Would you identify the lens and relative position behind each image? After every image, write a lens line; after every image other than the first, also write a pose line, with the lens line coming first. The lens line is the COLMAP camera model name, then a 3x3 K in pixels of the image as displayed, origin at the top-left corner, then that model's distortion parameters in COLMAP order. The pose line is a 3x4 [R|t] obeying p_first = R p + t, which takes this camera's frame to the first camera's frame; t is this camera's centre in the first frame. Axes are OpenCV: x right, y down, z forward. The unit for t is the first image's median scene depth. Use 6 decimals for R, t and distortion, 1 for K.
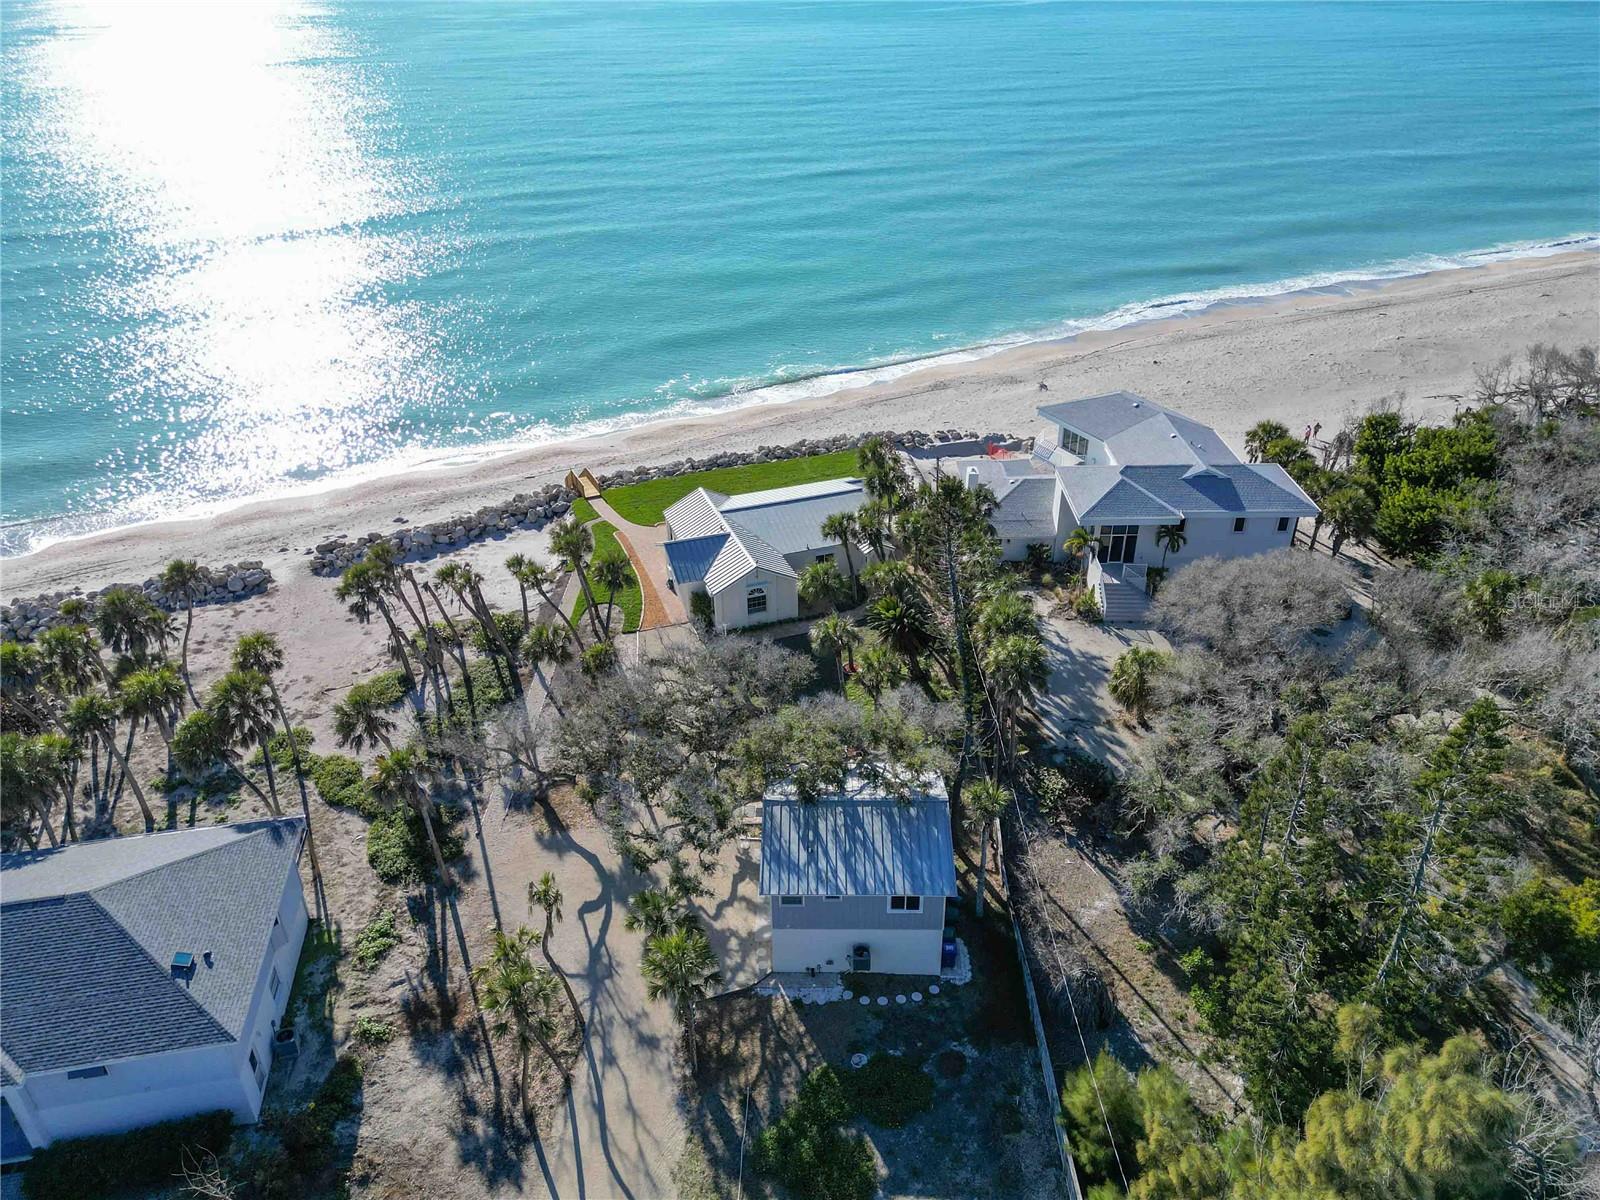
lens RADIAL K [[1128.5, 0, 803.8], [0, 1128.5, 593.6], [0, 0, 1]] dist [0.066609, -0.053959]
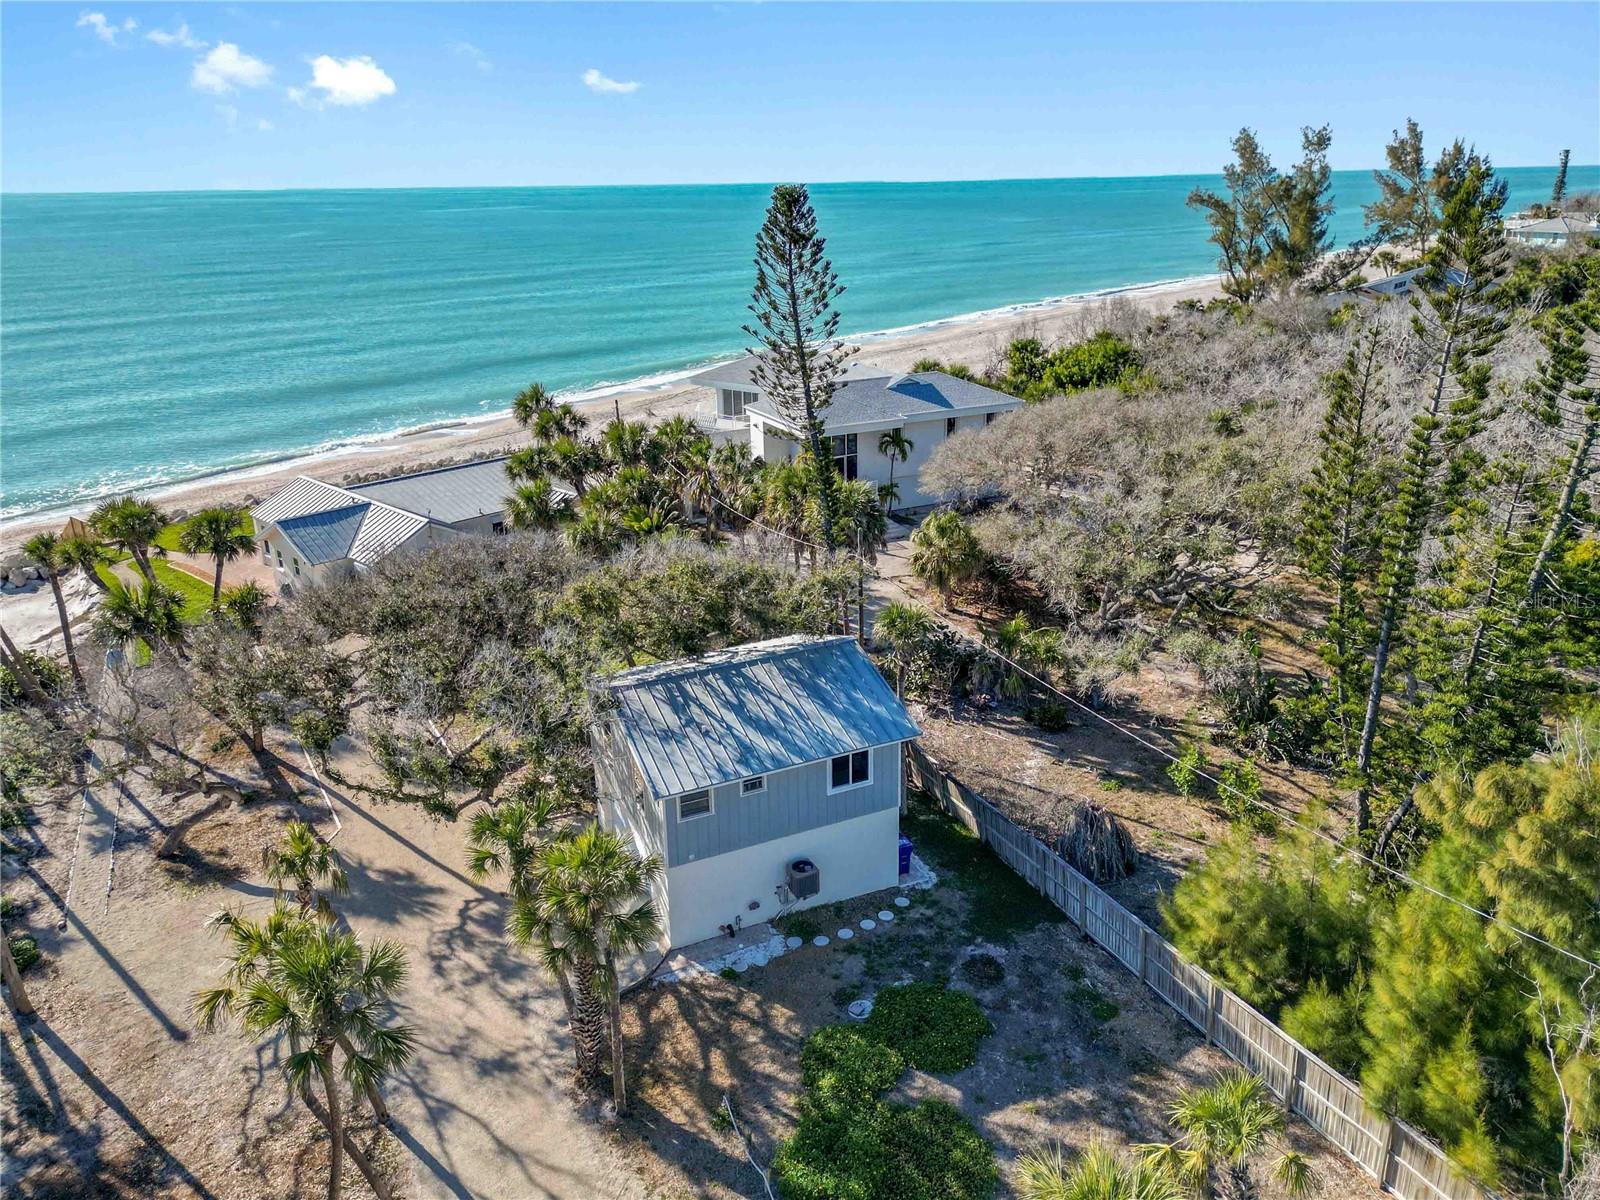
lens RADIAL K [[1158.6, 0, 814.2], [0, 1158.6, 558.8], [0, 0, 1]] dist [0.076209, -0.067969]
pose [[0.893660, -0.140363, 0.426228, -0.162059], [0.223637, 0.962773, -0.151838, 0.189324], [-0.389048, 0.231012, 0.891782, 0.263531]]
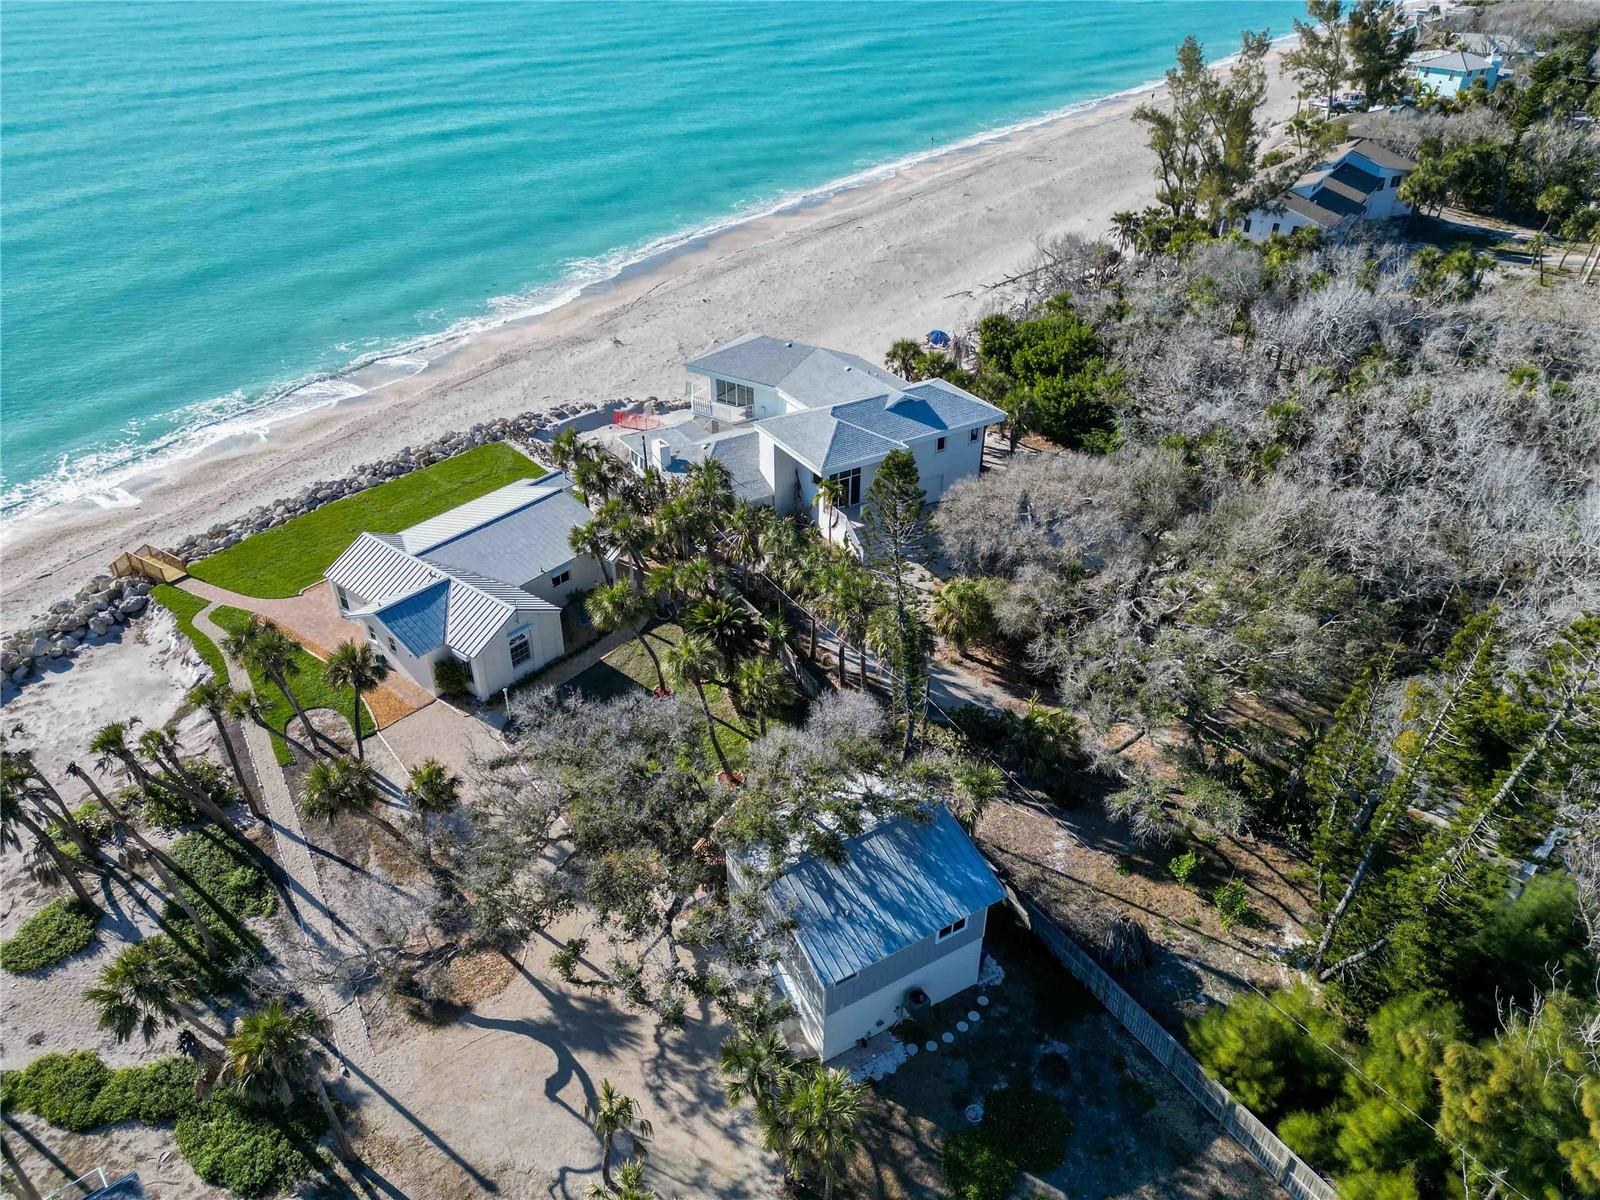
lens RADIAL K [[1128.5, 0, 803.8], [0, 1128.5, 593.6], [0, 0, 1]] dist [0.066609, -0.053959]
pose [[0.847806, -0.264257, 0.459775, -0.268083], [0.244389, 0.964138, 0.103498, -0.076976], [-0.470637, 0.024618, 0.881984, 0.195370]]
